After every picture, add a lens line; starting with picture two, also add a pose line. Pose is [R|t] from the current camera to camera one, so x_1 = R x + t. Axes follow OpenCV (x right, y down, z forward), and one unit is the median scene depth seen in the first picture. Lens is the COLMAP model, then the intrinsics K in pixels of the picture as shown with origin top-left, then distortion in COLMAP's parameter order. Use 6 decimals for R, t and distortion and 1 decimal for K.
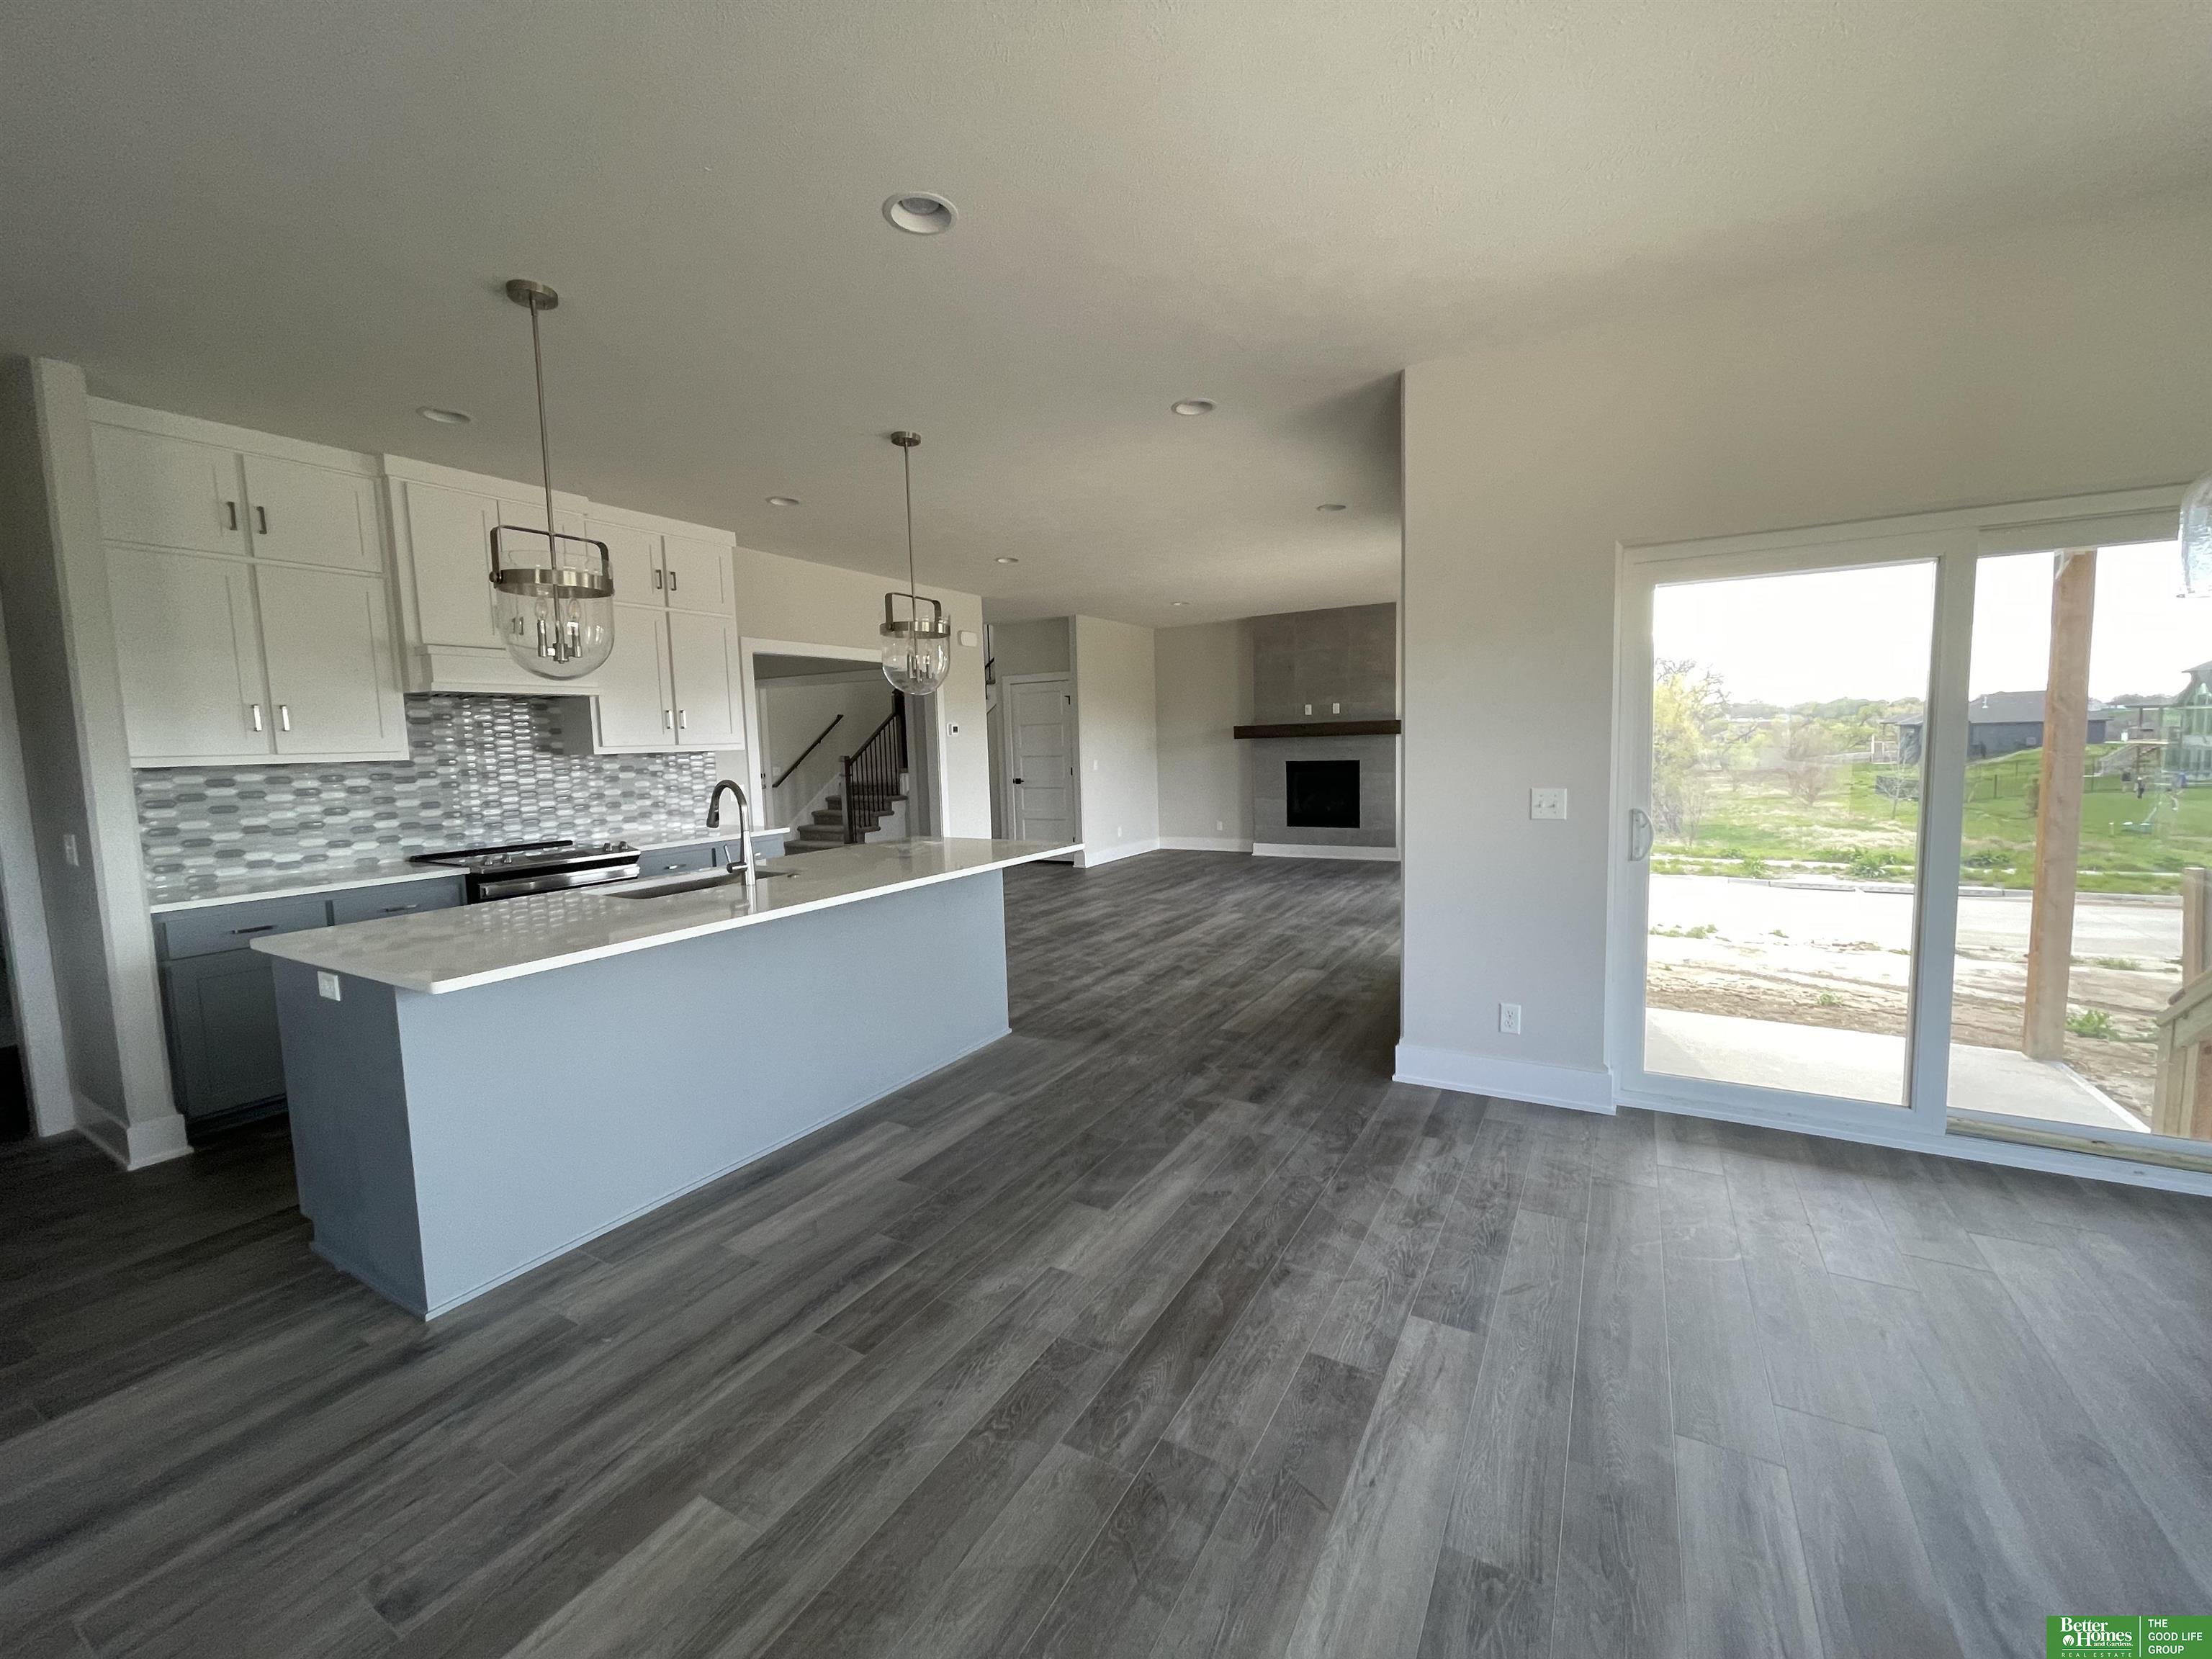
lens RADIAL K [[895.1, 0, 1107.5], [0, 895.1, 820.9], [0, 0, 1]] dist [-0.001686, -0.000435]
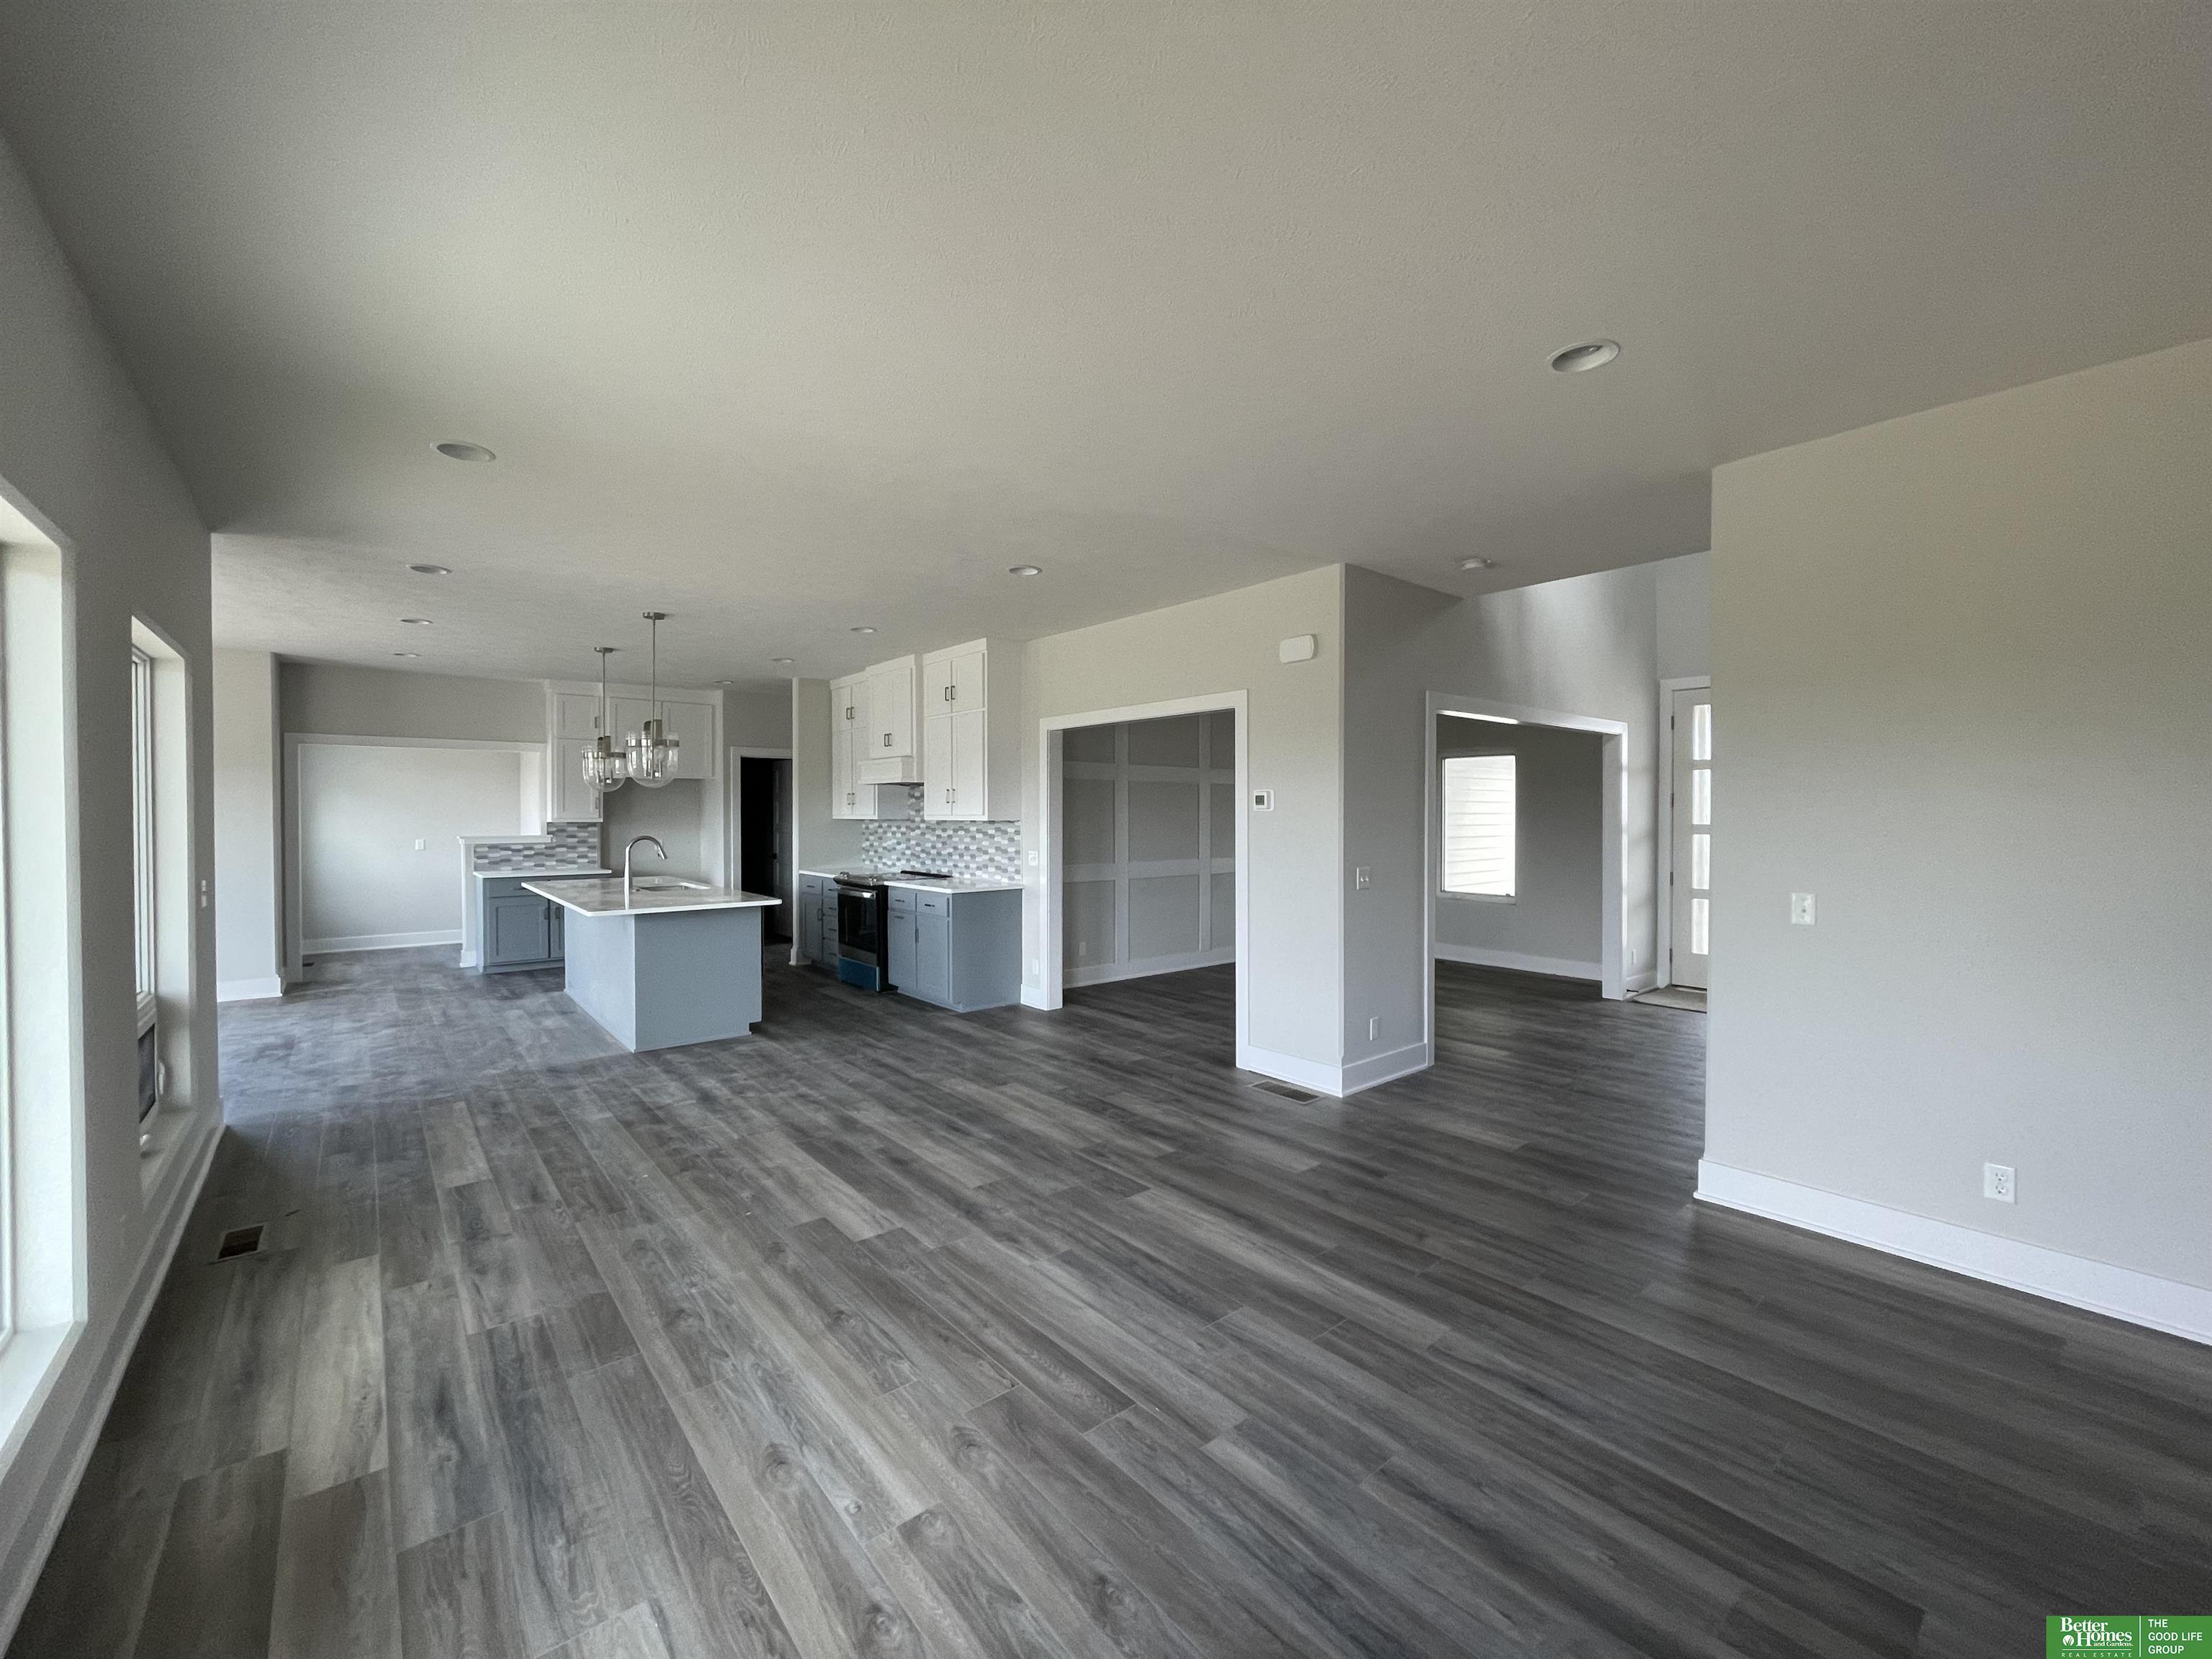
lens RADIAL K [[897.6, 0, 1109.6], [0, 897.6, 802.2], [0, 0, 1]] dist [-0.018610, 0.011966]
pose [[-0.338747, 0.017971, -0.940706, 0.606642], [-0.074783, 0.996140, 0.045960, -0.159840], [0.937901, 0.085918, -0.336095, 1.458699]]
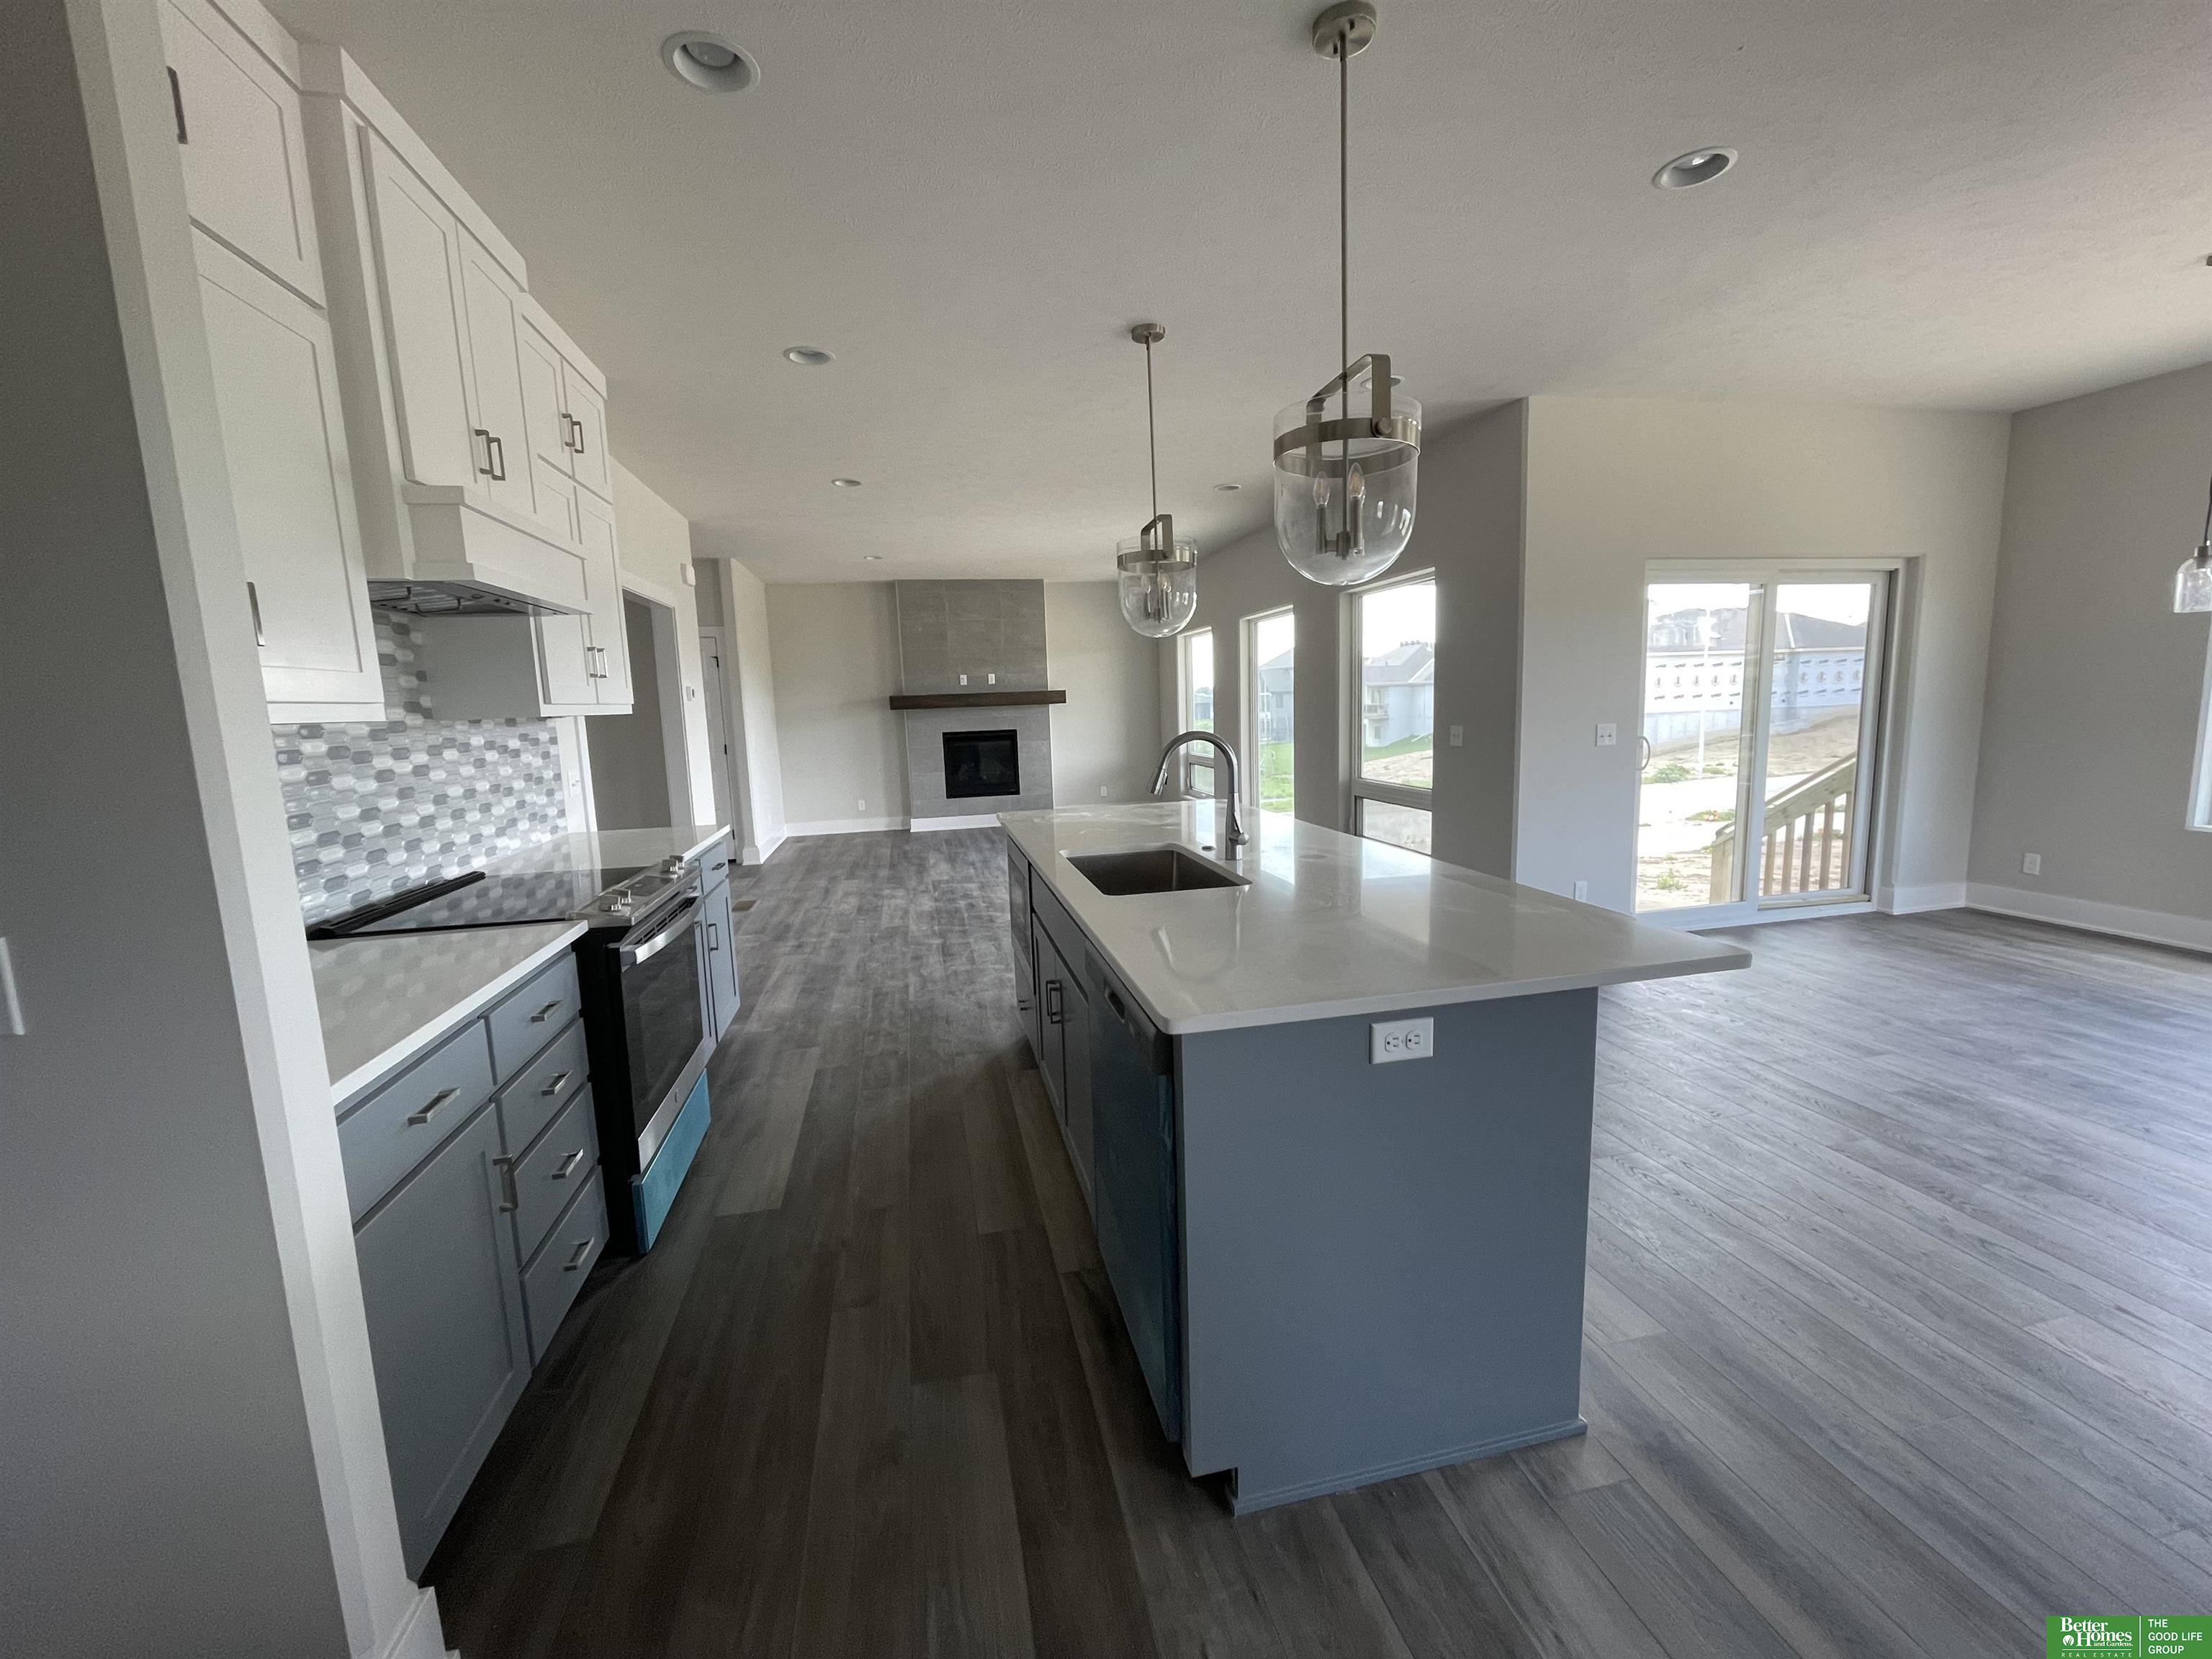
lens RADIAL K [[895.1, 0, 1107.5], [0, 895.1, 820.9], [0, 0, 1]] dist [-0.001686, -0.000435]
pose [[0.738133, -0.086861, 0.669040, -0.563523], [0.073883, 0.996120, 0.047813, -0.006319], [-0.670597, 0.014139, 0.741687, 0.262606]]
